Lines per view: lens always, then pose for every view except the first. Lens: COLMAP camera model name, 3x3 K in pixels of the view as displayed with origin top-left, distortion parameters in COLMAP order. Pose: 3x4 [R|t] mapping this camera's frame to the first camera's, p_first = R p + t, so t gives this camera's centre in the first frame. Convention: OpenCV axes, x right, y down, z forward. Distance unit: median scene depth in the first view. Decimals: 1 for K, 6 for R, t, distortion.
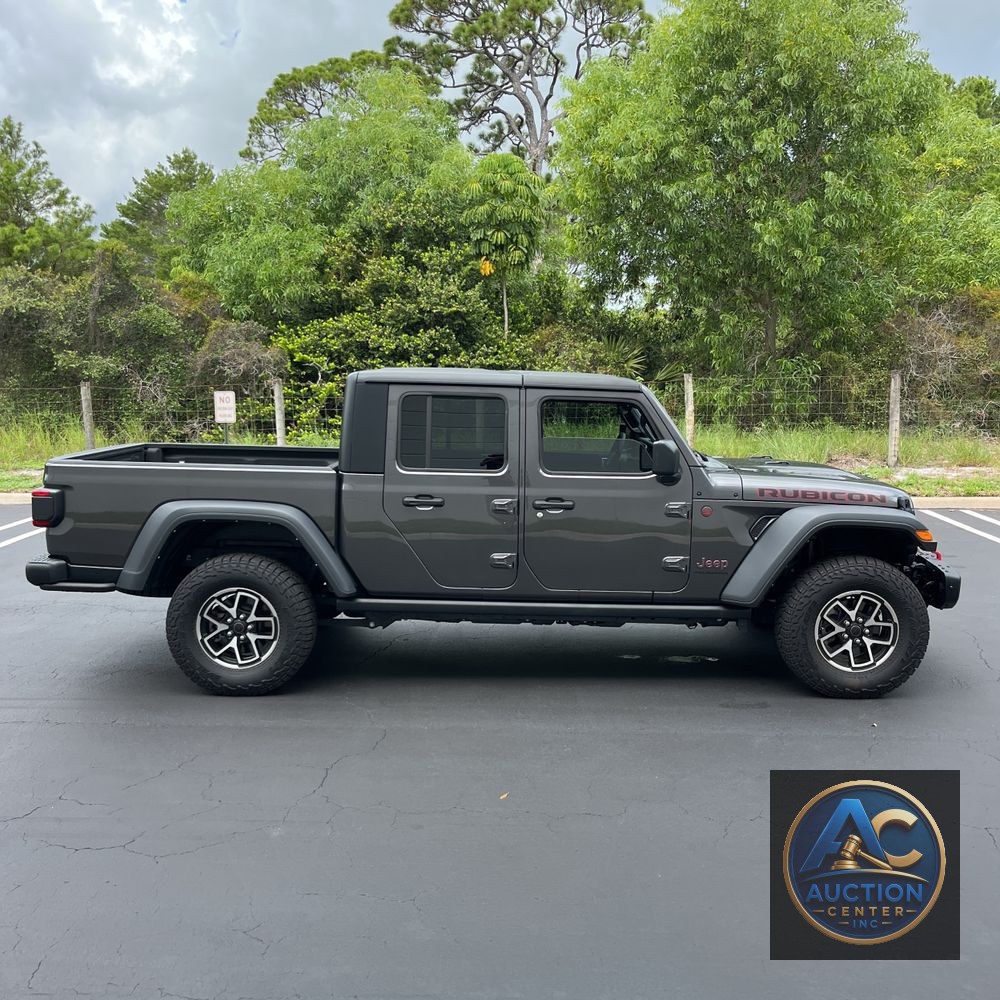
lens RADIAL K [[1024.1, 0, 500.0], [0, 1024.1, 500.0], [0, 0, 1]] dist [0.034457, -0.018108]
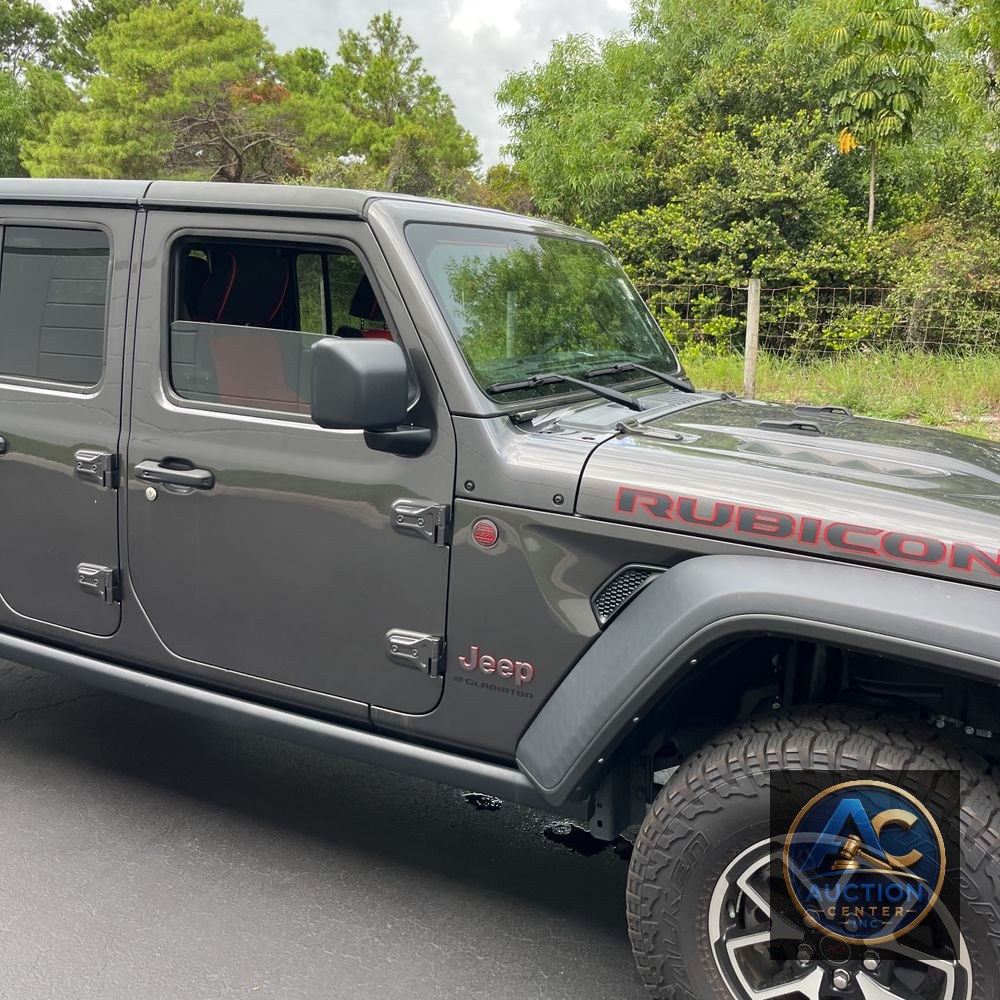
lens RADIAL K [[1016.6, 0, 493.5], [0, 1016.6, 485.1], [0, 0, 1]] dist [0.042160, -0.031248]
pose [[0.895684, 0.110909, -0.430638, 0.117554], [-0.085119, 0.993252, 0.078769, -0.011926], [0.436468, -0.033897, 0.899081, 0.208098]]
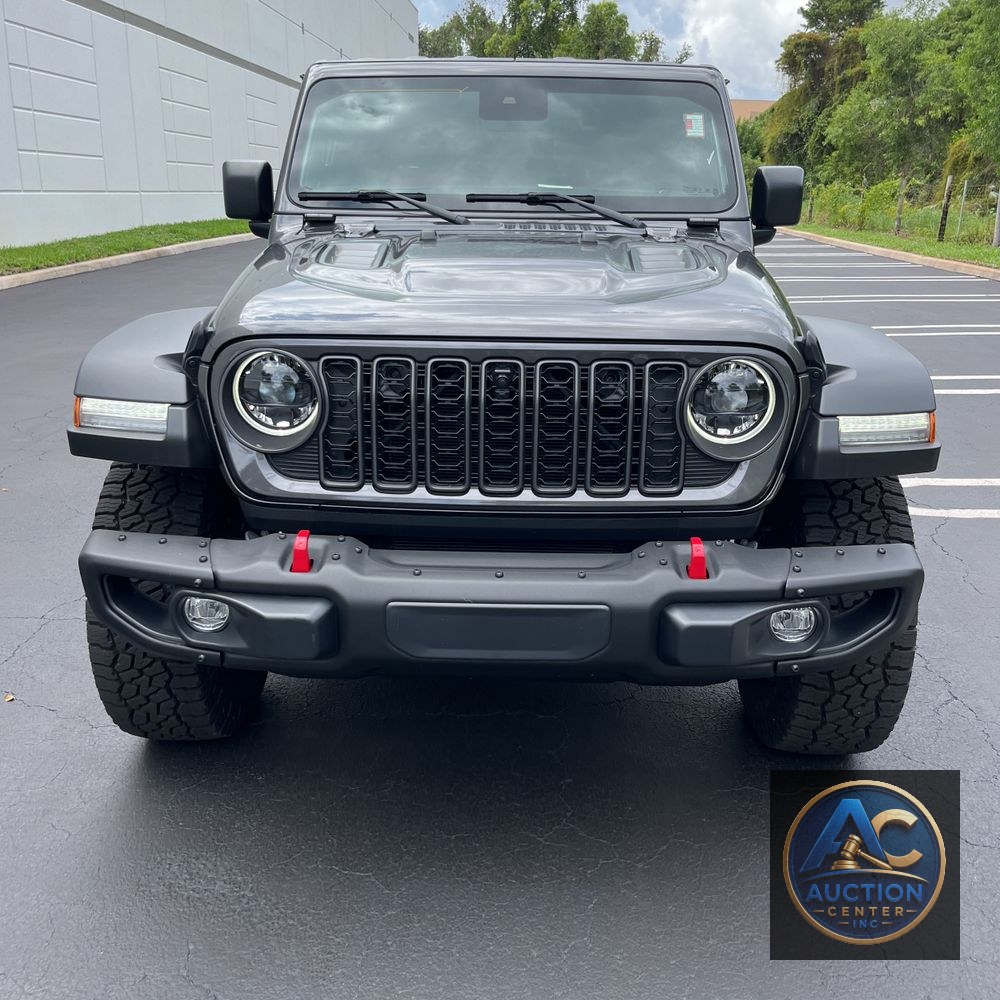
lens RADIAL K [[1060.9, 0, 500.0], [0, 1060.9, 500.0], [0, 0, 1]] dist [-0.006296, 0.003152]
pose [[0.001699, 0.293227, -0.956041, 0.252238], [-0.140997, 0.946562, 0.290069, -0.022031], [0.990009, 0.134306, 0.042952, 0.355614]]
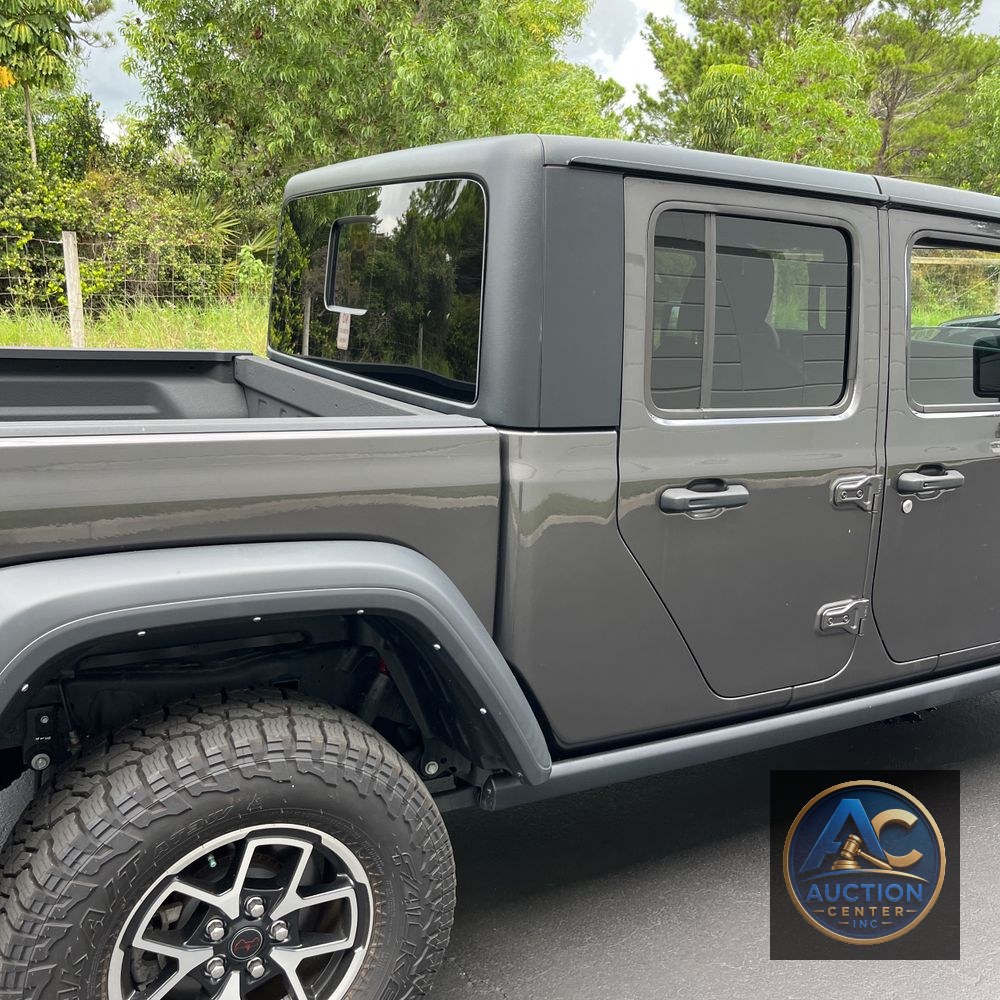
lens RADIAL K [[1030.3, 0, 488.6], [0, 1030.3, 497.4], [0, 0, 1]] dist [0.059037, -0.101510]
pose [[0.866017, -0.079333, 0.493681, -0.106709], [0.027190, 0.993344, 0.111930, -0.013895], [-0.499274, -0.083511, 0.862410, 0.223206]]
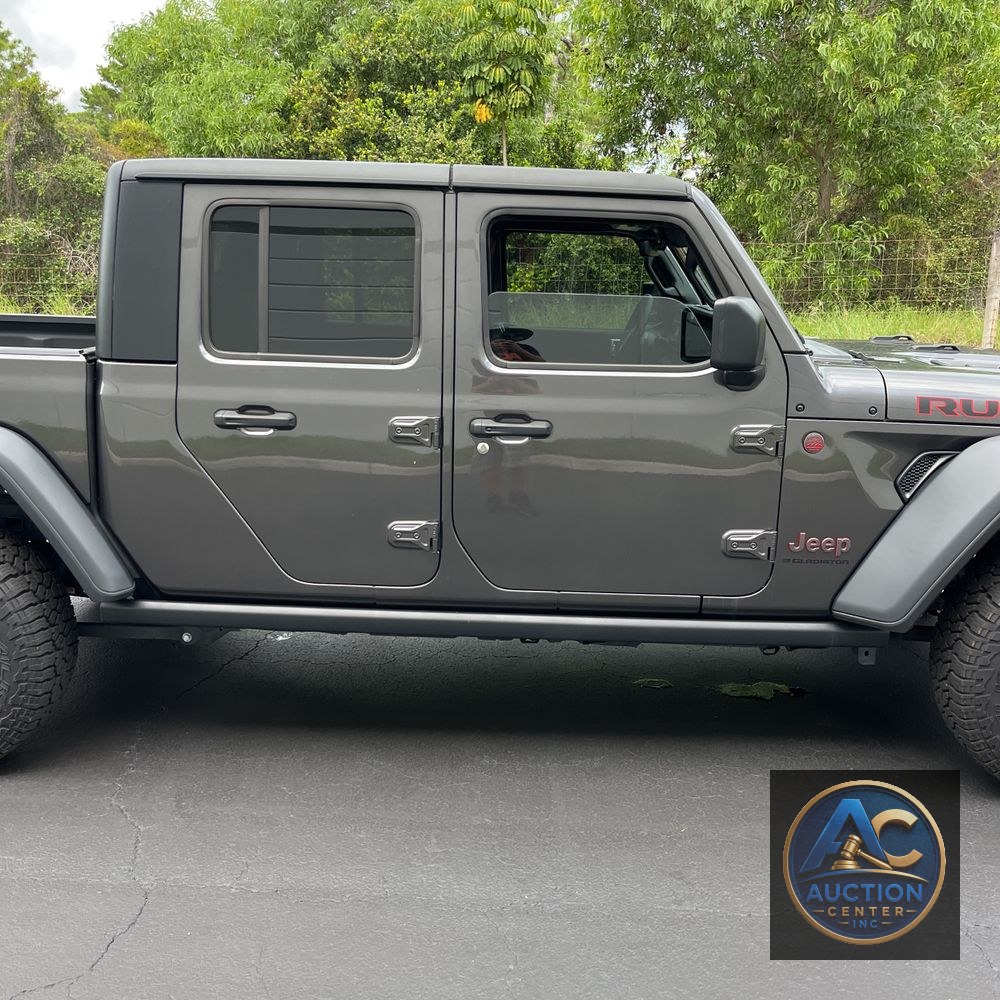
lens RADIAL K [[1025.5, 0, 479.0], [0, 1025.5, 489.9], [0, 0, 1]] dist [0.019181, -0.009102]
pose [[0.999358, 0.010403, -0.034287, 0.017276], [-0.007005, 0.995184, 0.097769, -0.004464], [0.035139, -0.097466, 0.994618, 0.154969]]
